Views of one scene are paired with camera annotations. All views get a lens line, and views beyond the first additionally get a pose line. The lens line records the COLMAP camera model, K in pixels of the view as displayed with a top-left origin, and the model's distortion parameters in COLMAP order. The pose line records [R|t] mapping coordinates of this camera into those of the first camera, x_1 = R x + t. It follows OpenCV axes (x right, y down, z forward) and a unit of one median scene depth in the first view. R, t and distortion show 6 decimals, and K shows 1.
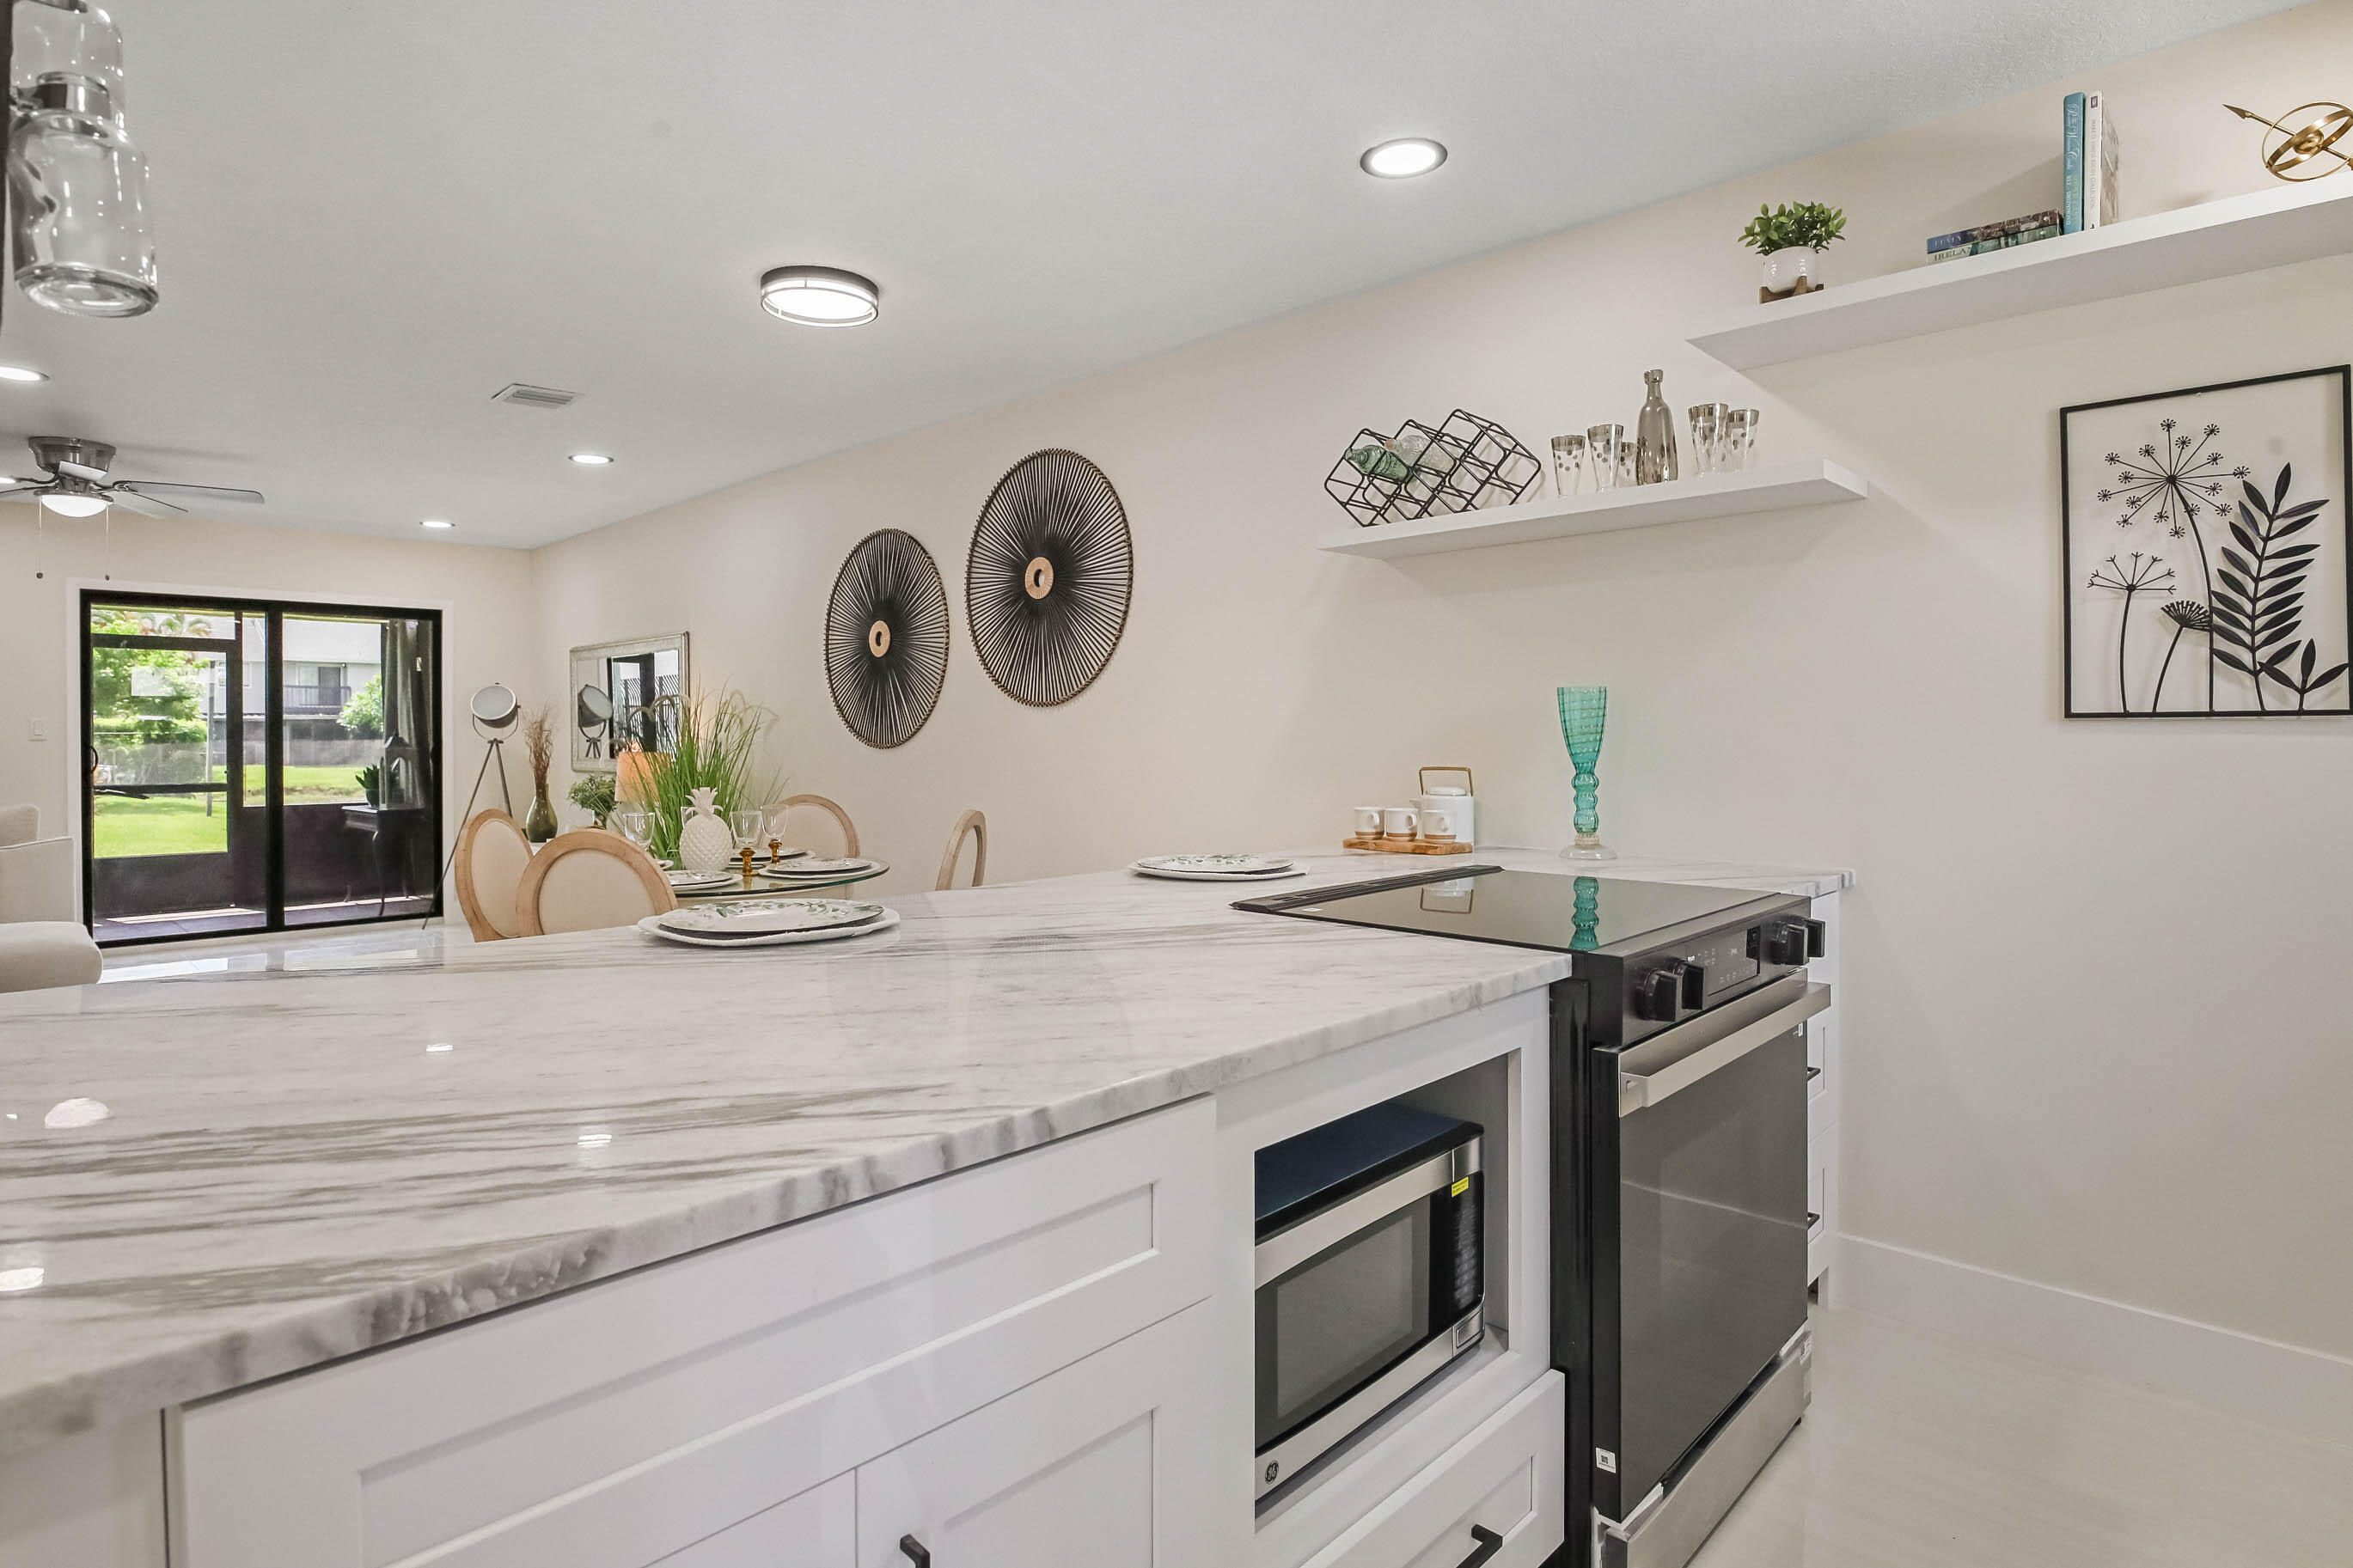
lens RADIAL K [[1210.0, 0, 1182.5], [0, 1210.0, 736.2], [0, 0, 1]] dist [-0.024749, -0.000882]
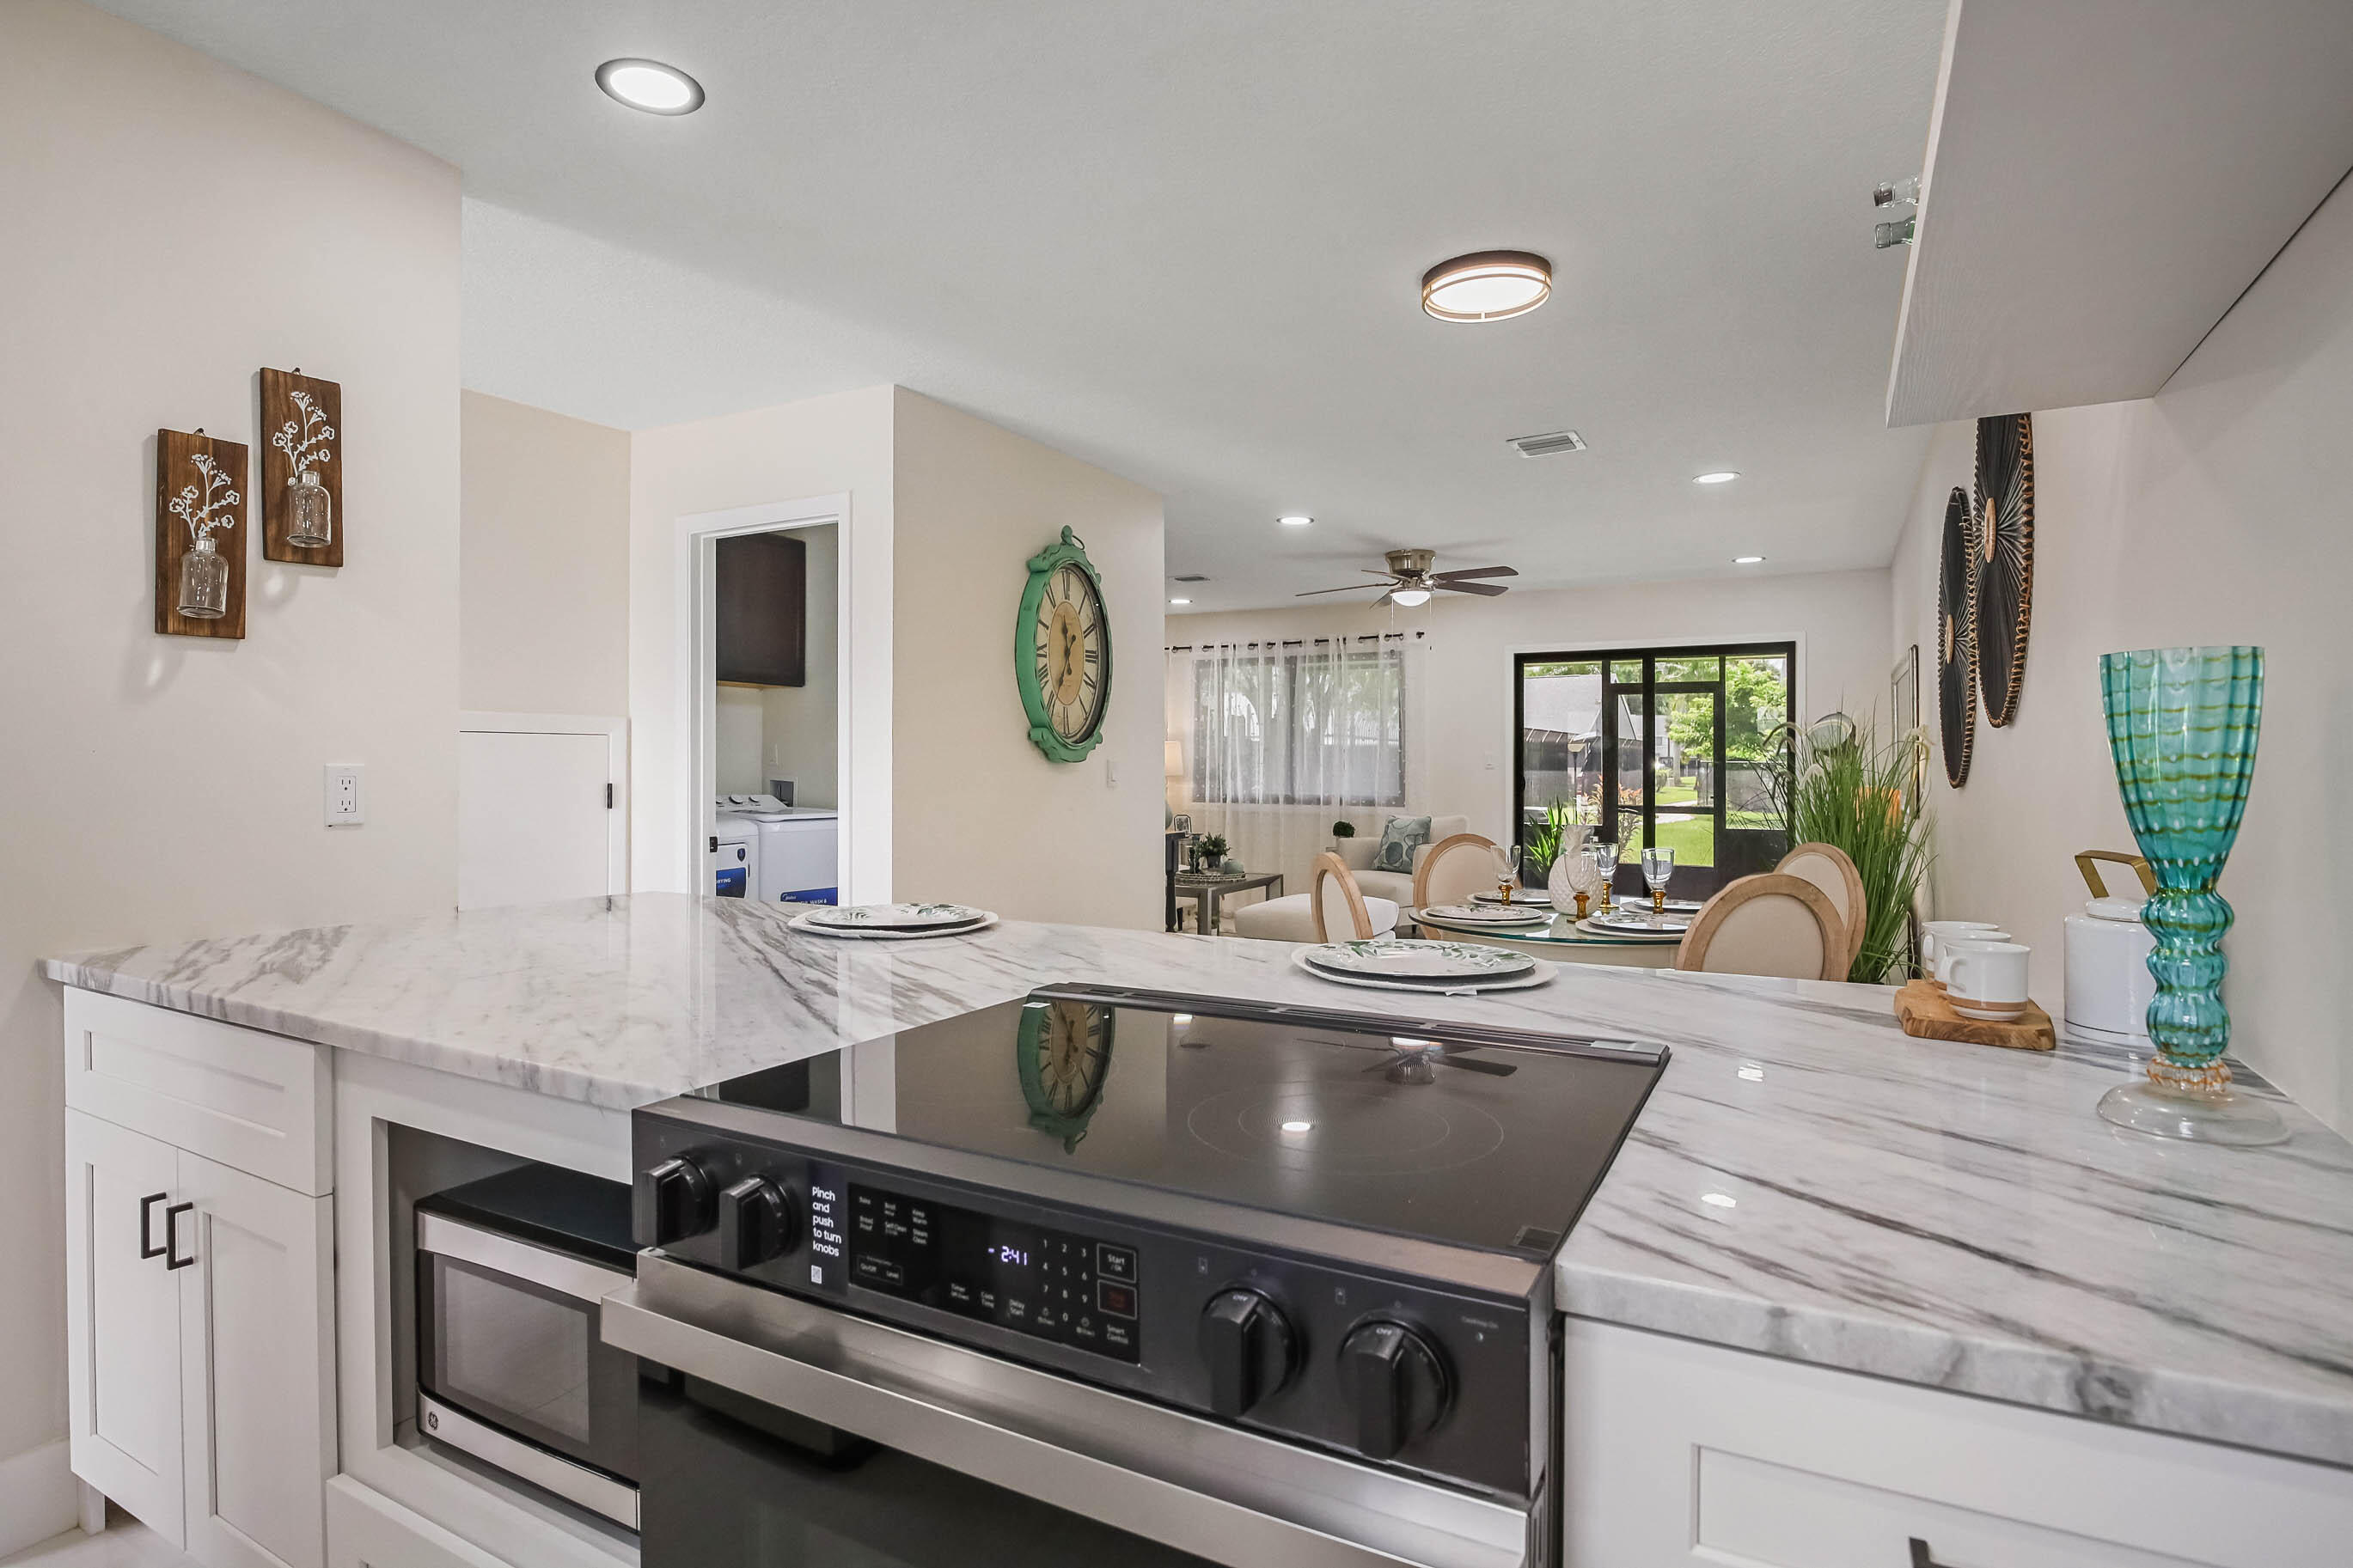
lens RADIAL K [[1226.0, 0, 1161.2], [0, 1226.0, 762.1], [0, 0, 1]] dist [-0.017099, -0.011612]
pose [[0.259037, 0.001766, -0.965866, 0.712469], [-0.003965, 0.999992, 0.000766, -0.007994], [0.965859, 0.003631, 0.259042, 0.717323]]
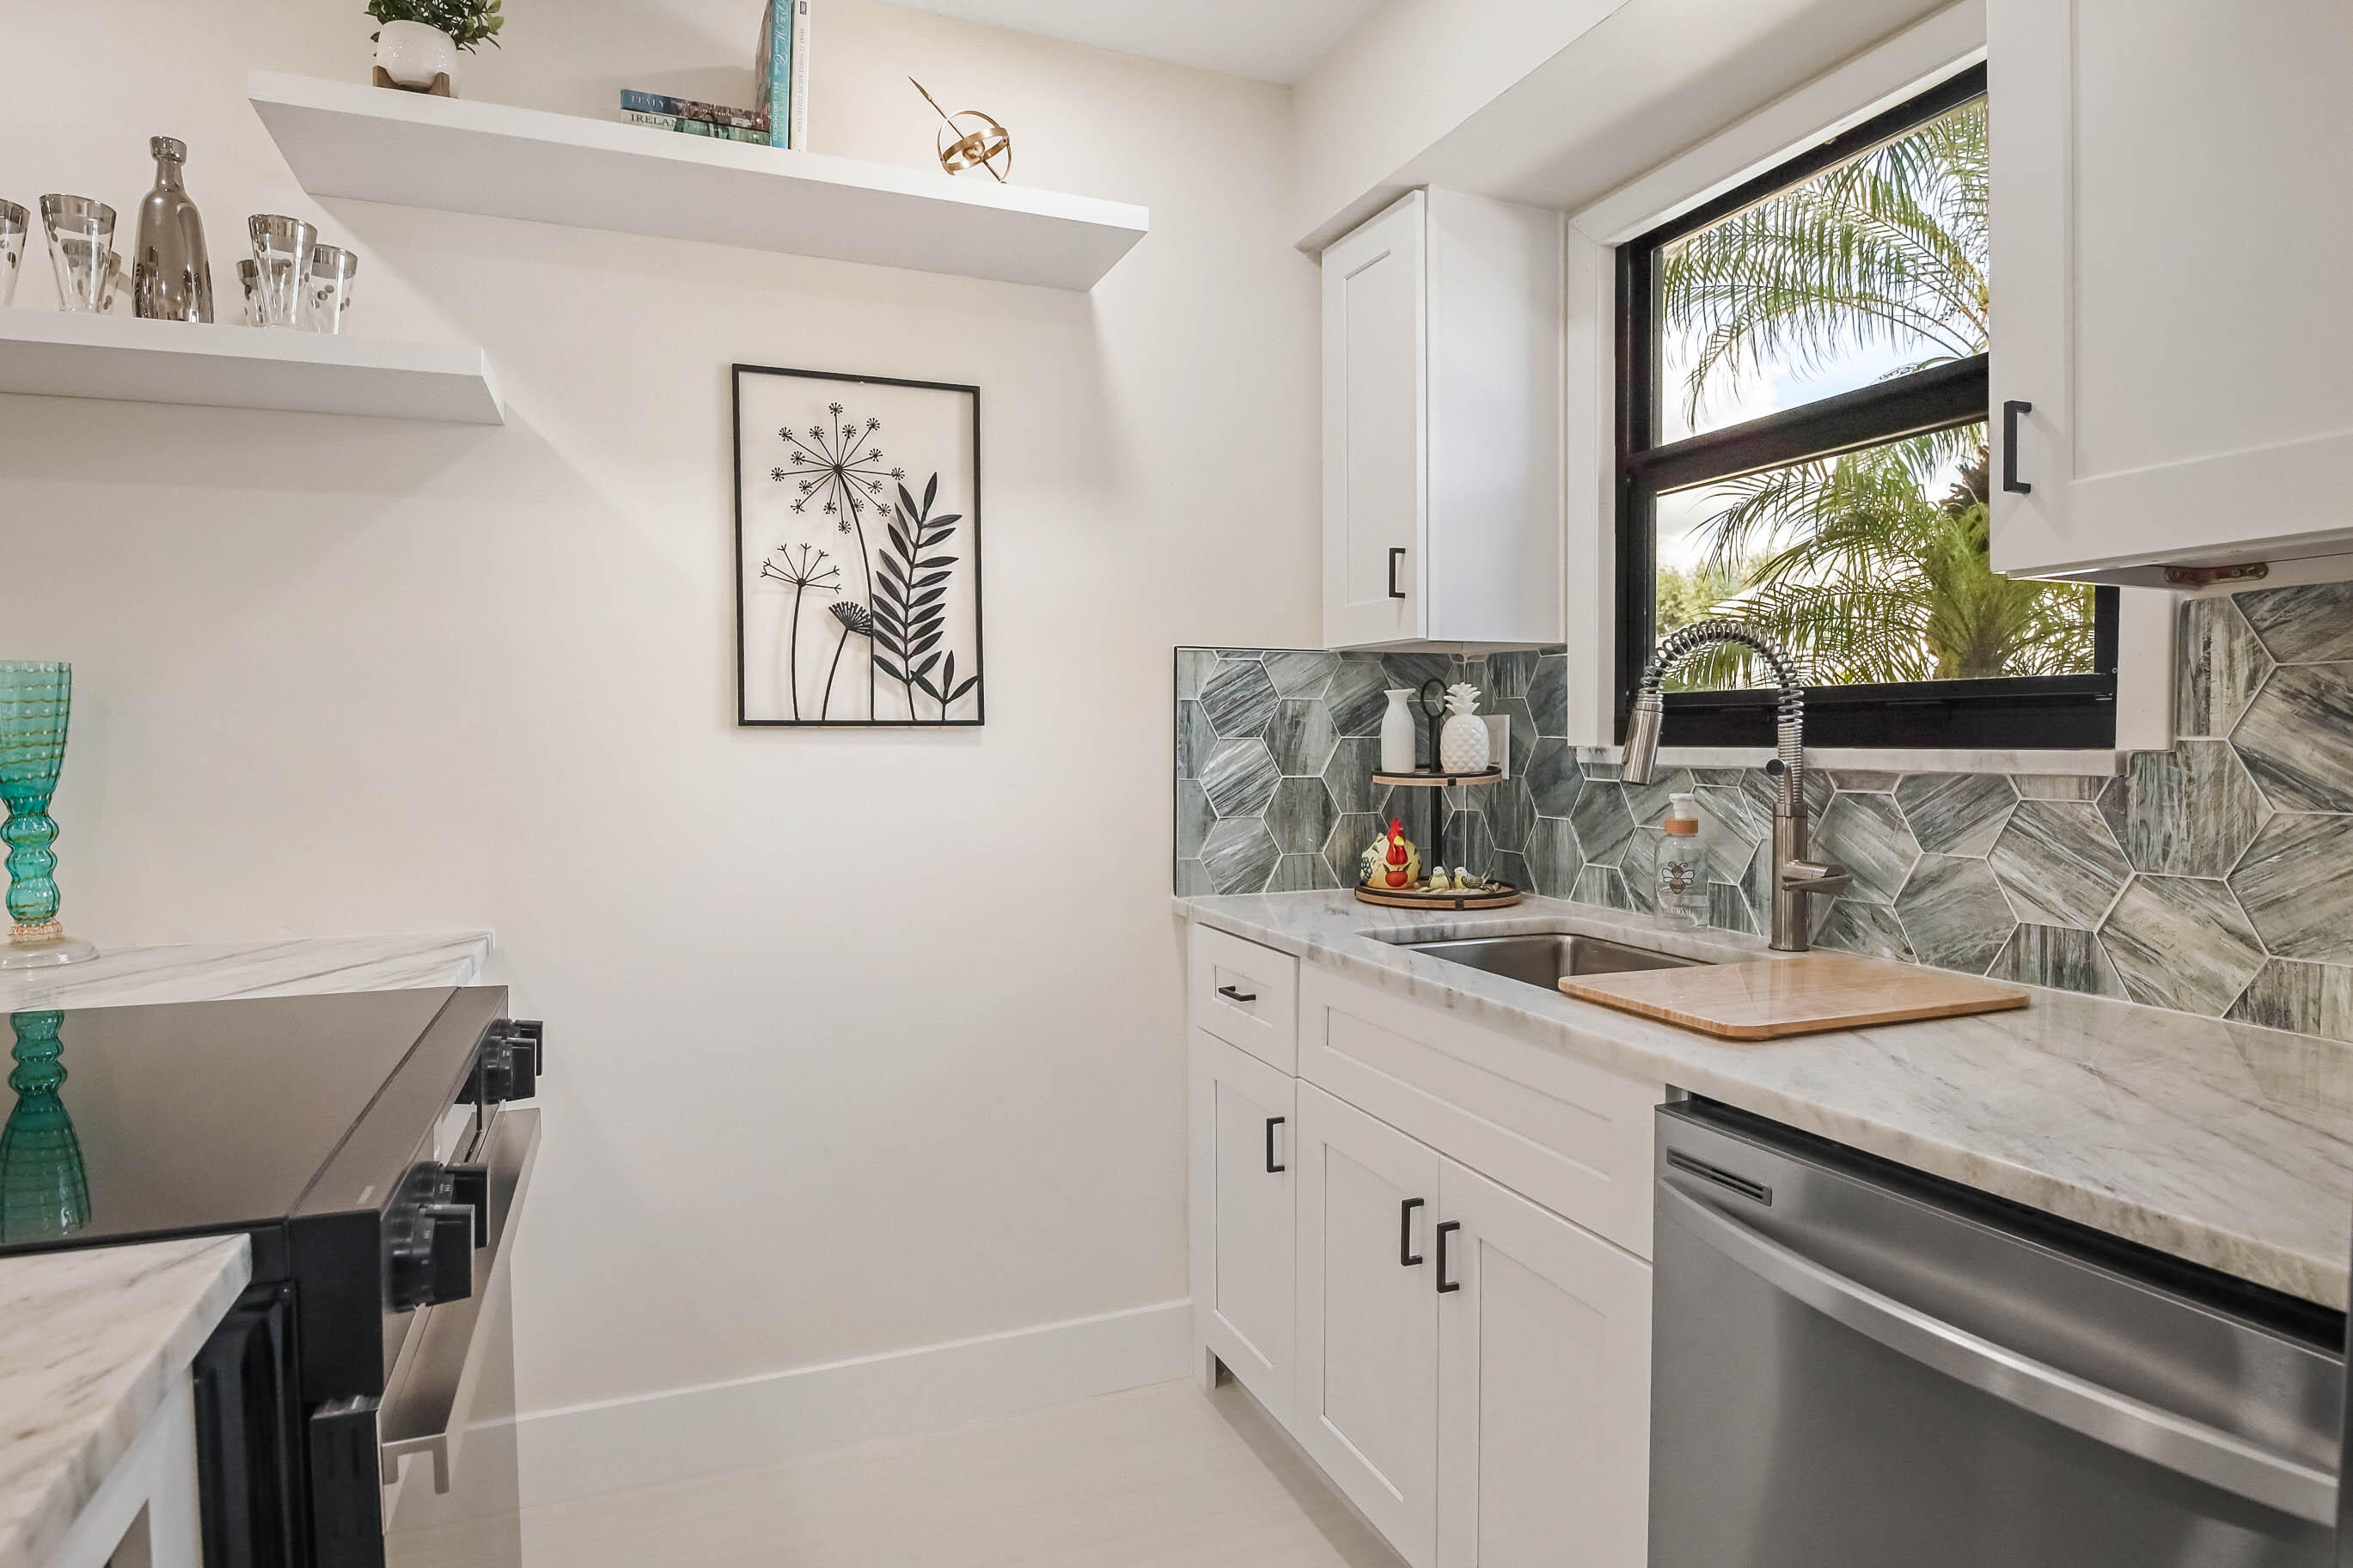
lens RADIAL K [[1256.8, 0, 1113.5], [0, 1256.8, 777.1], [0, 0, 1]] dist [-0.019037, -0.001239]
pose [[0.423699, -0.024851, 0.905462, 0.028929], [0.002488, 0.999652, 0.026272, -0.001204], [-0.905800, -0.008879, 0.423613, 0.345720]]
